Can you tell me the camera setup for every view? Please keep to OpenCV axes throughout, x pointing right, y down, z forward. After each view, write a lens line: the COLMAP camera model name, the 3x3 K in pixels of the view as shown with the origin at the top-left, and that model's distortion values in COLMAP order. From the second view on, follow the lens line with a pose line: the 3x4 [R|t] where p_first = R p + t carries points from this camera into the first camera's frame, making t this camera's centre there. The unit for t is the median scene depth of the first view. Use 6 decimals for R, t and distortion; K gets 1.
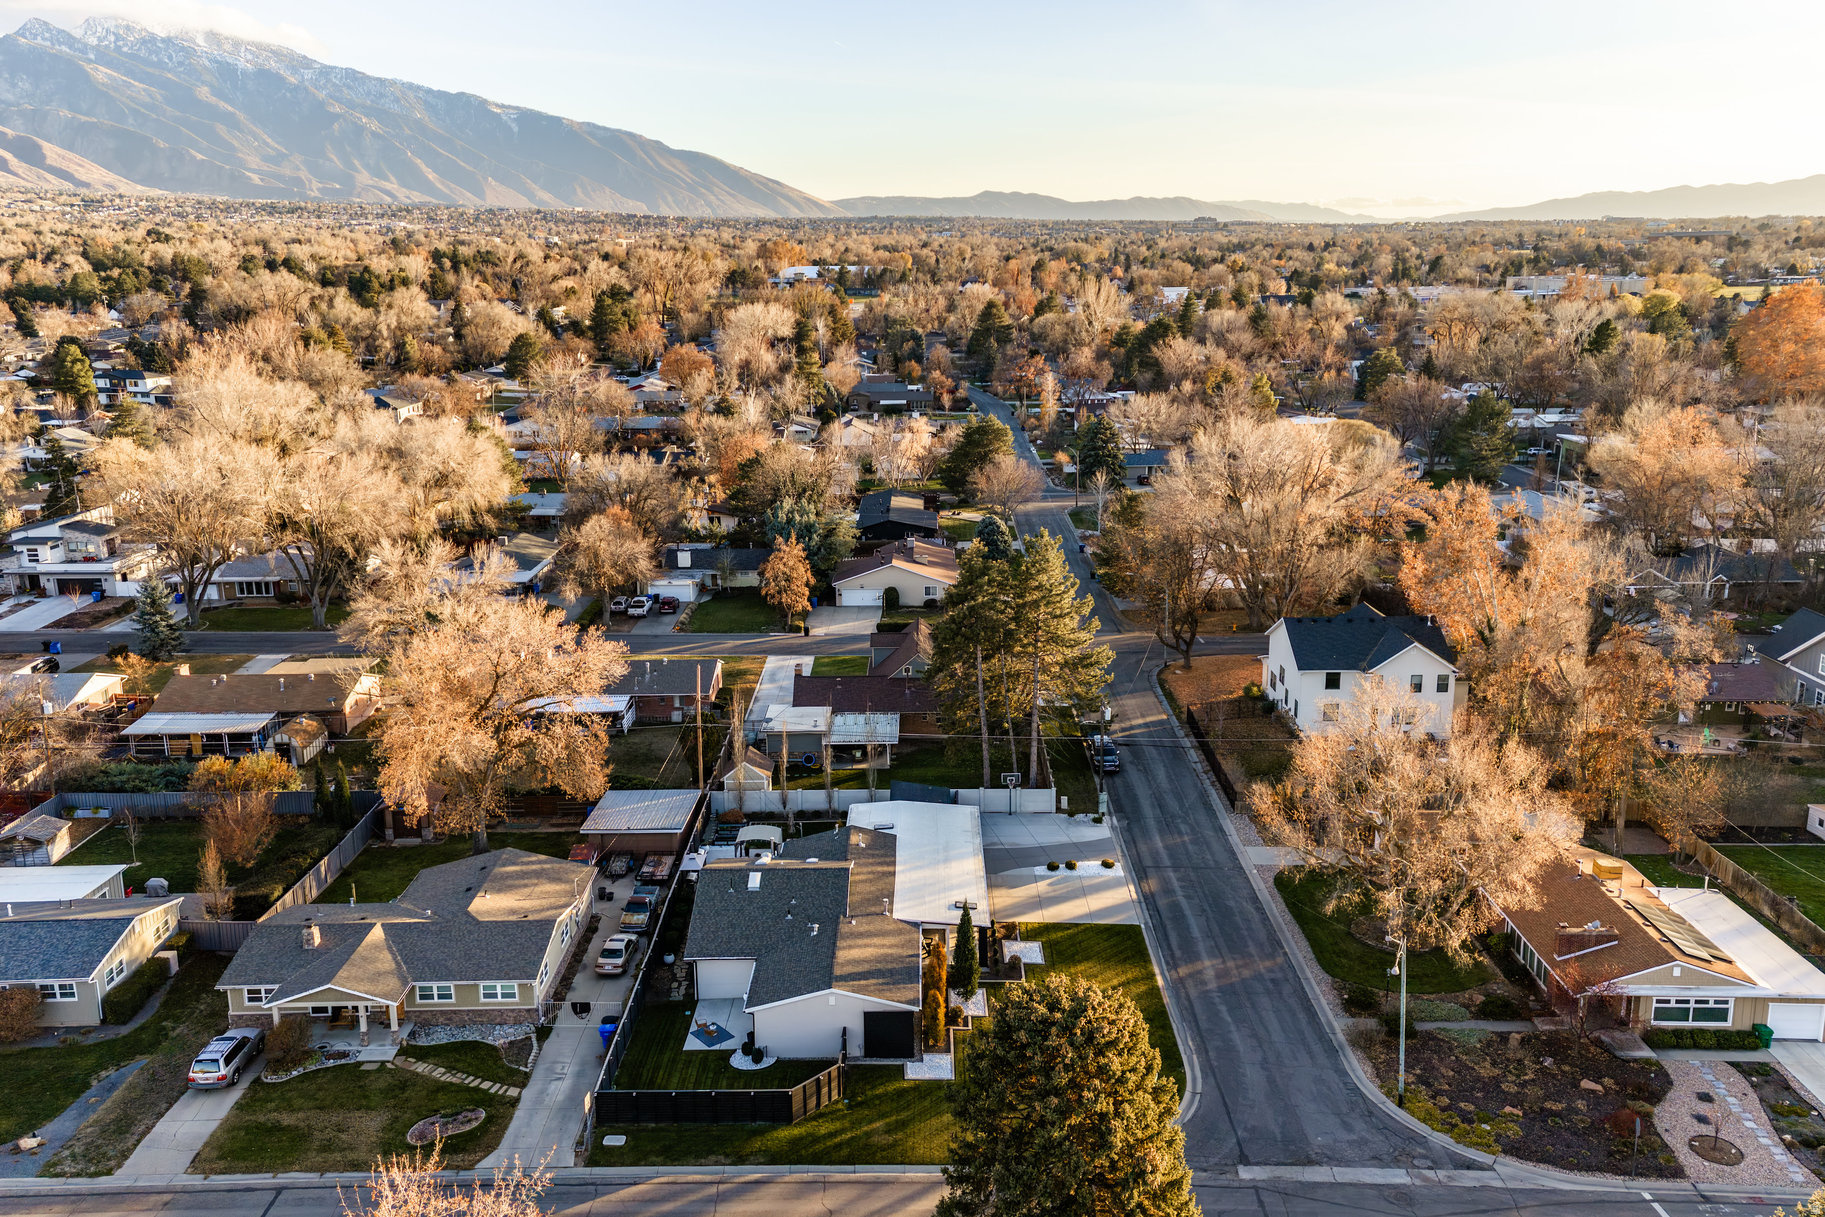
lens RADIAL K [[1513.8, 0, 911.7], [0, 1513.8, 612.8], [0, 0, 1]] dist [0.130253, -0.058352]
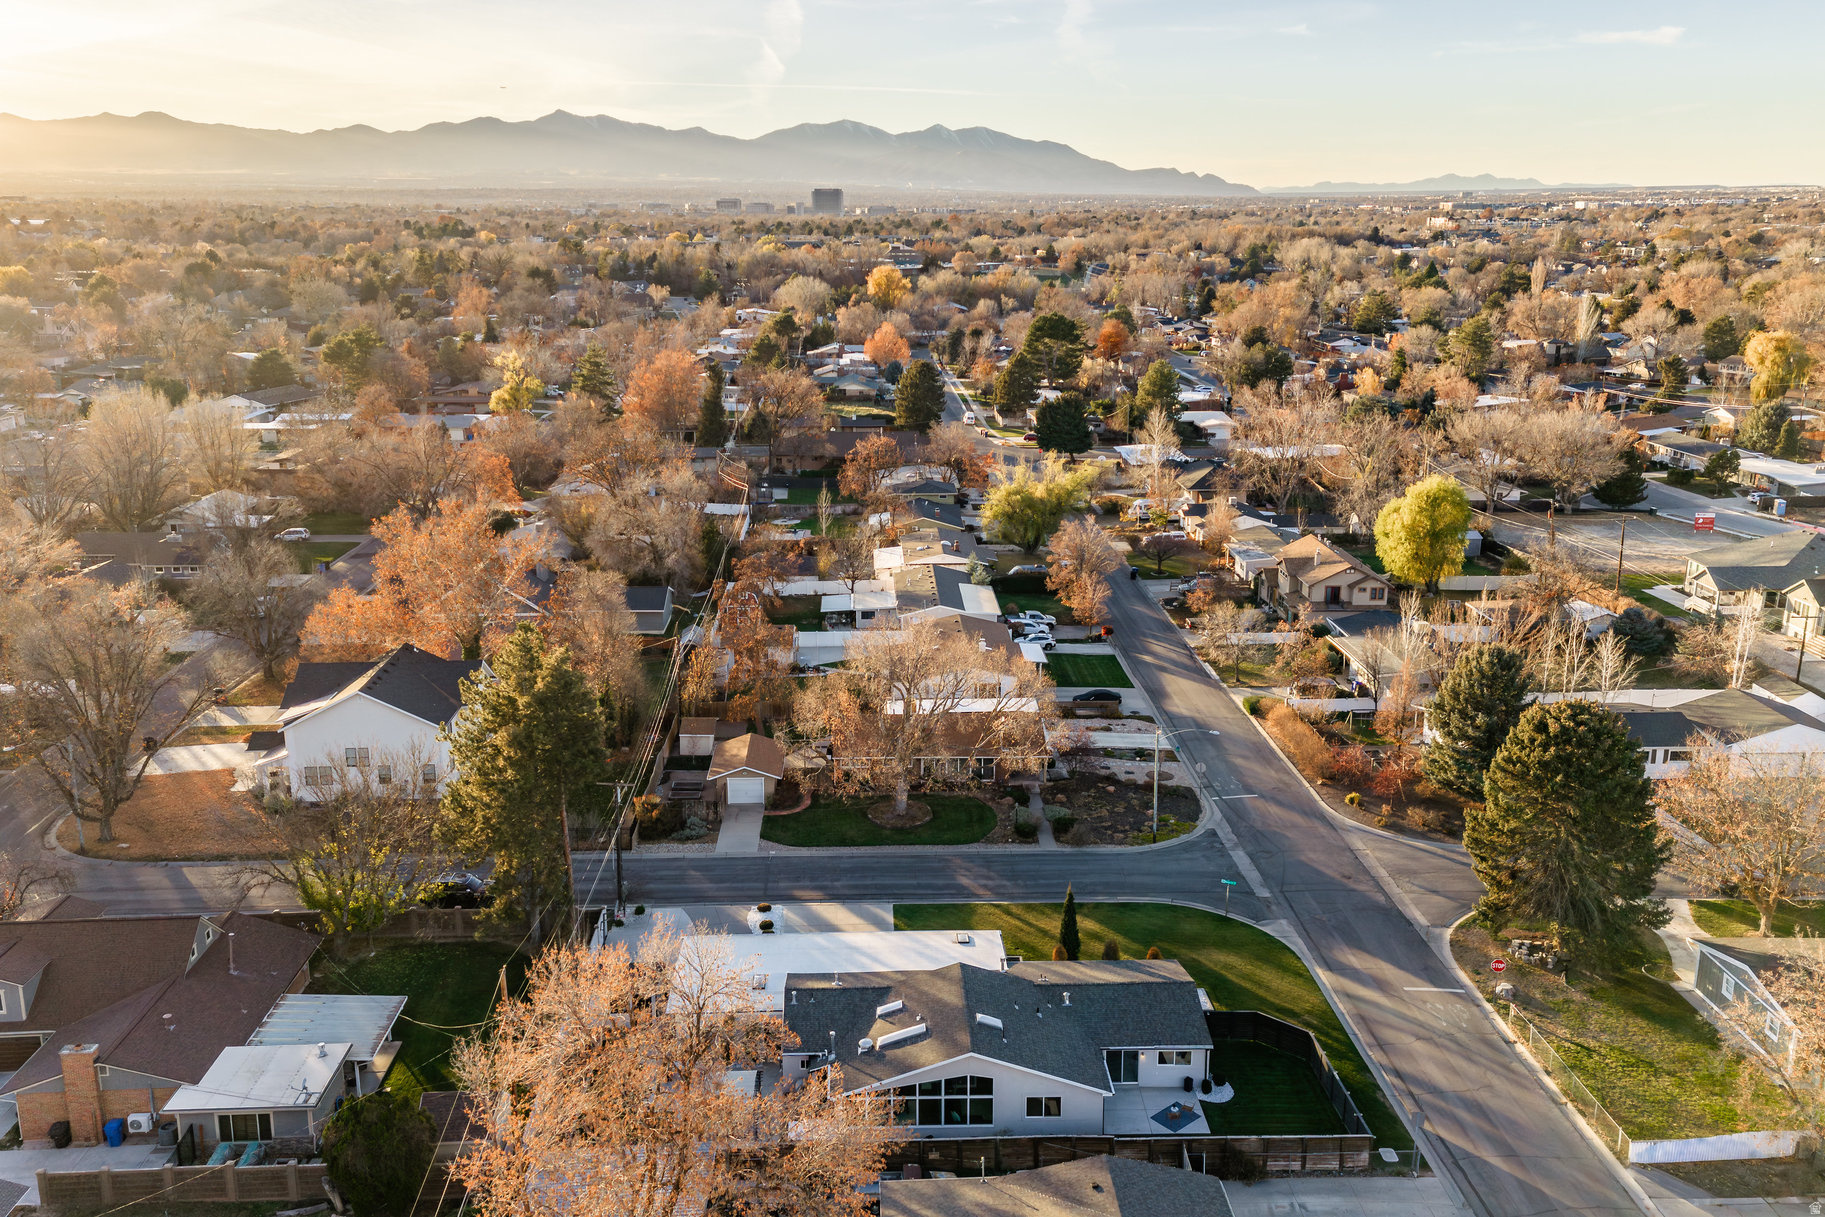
lens RADIAL K [[1576.7, 0, 903.2], [0, 1576.7, 608.1], [0, 0, 1]] dist [0.077534, -0.000917]
pose [[-0.053858, -0.246341, 0.967686, -0.959745], [0.238884, 0.937774, 0.252022, -0.291347], [-0.969553, 0.244738, 0.008340, 1.051035]]
